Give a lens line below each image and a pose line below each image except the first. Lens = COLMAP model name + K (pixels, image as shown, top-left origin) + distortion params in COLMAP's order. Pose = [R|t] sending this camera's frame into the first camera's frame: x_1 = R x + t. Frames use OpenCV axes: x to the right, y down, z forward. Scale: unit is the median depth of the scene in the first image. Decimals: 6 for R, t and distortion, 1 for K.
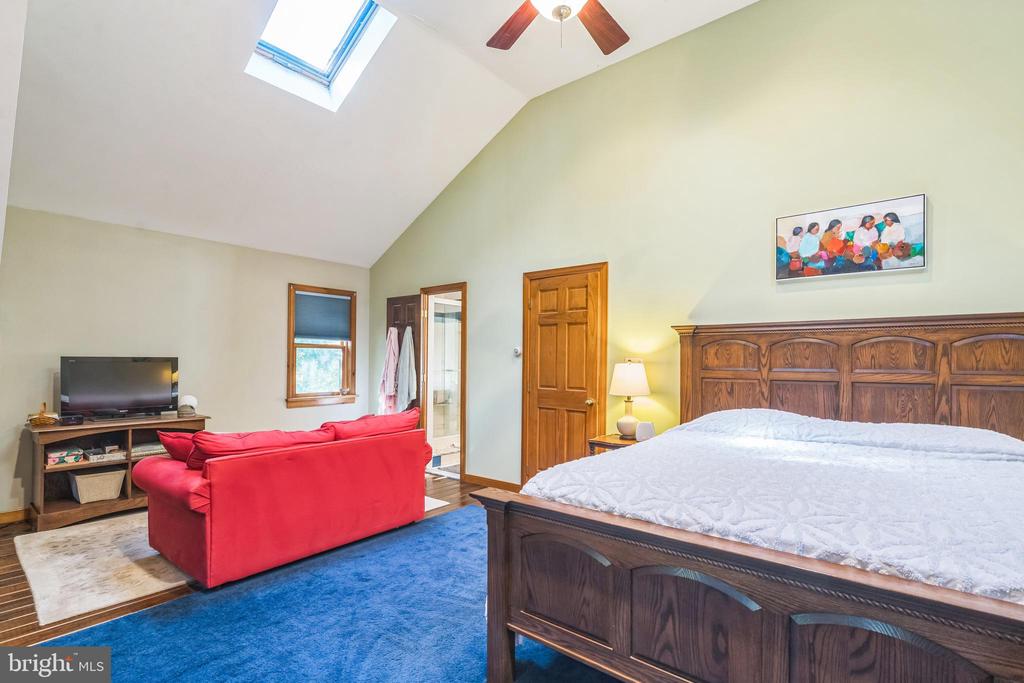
lens RADIAL K [[471.8, 0, 512.6], [0, 471.8, 350.0], [0, 0, 1]] dist [-0.001637, 0.000112]
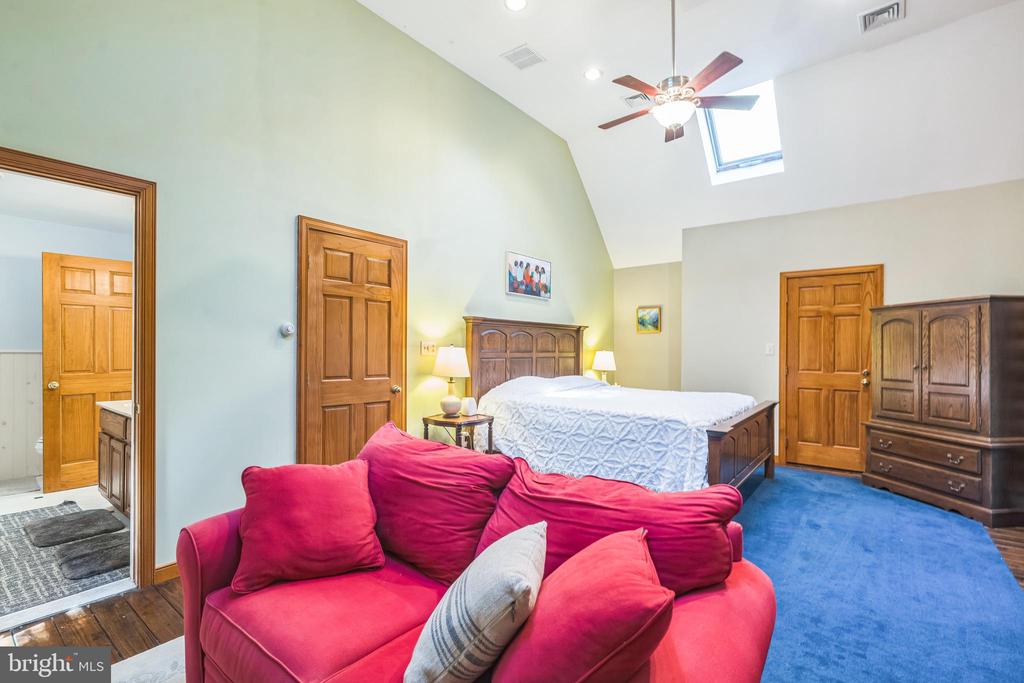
lens RADIAL K [[471.8, 0, 506.5], [0, 471.8, 349.6], [0, 0, 1]] dist [-0.001637, 0.000112]
pose [[-0.012003, -0.001426, 0.999927, -0.986685], [-0.019818, 0.999803, 0.001188, 0.036790], [-0.999732, -0.019802, -0.012029, 1.045468]]
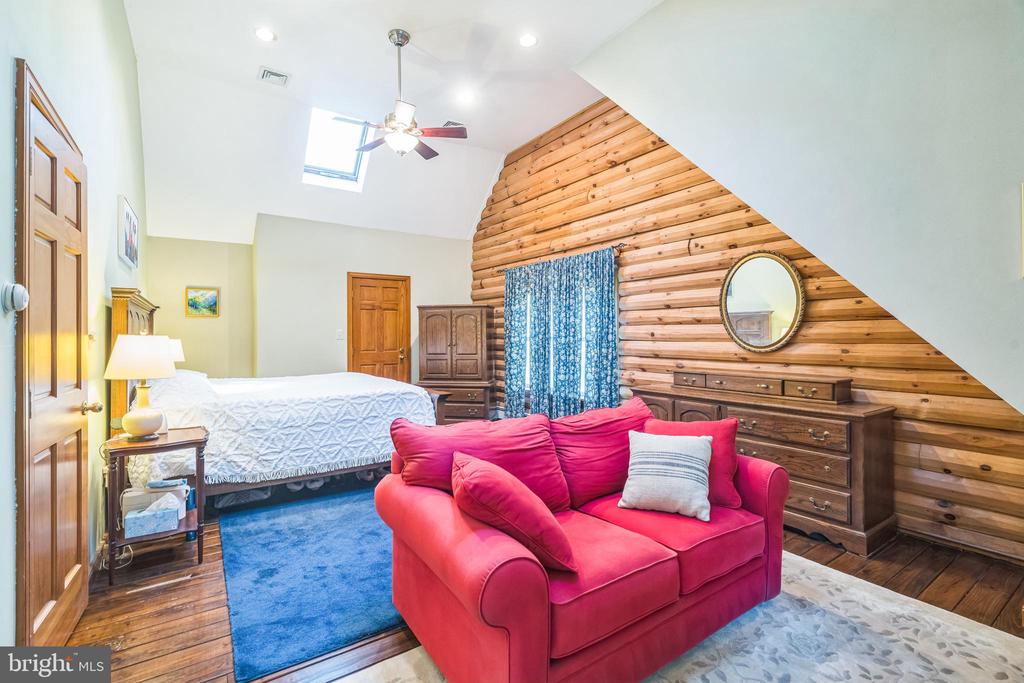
lens RADIAL K [[471.8, 0, 508.4], [0, 471.8, 332.7], [0, 0, 1]] dist [-0.001637, 0.000112]
pose [[-0.958419, 0.006251, 0.285297, -0.573481], [0.001422, 0.999852, -0.017129, 0.046789], [-0.285362, -0.016011, -0.958286, 1.823815]]
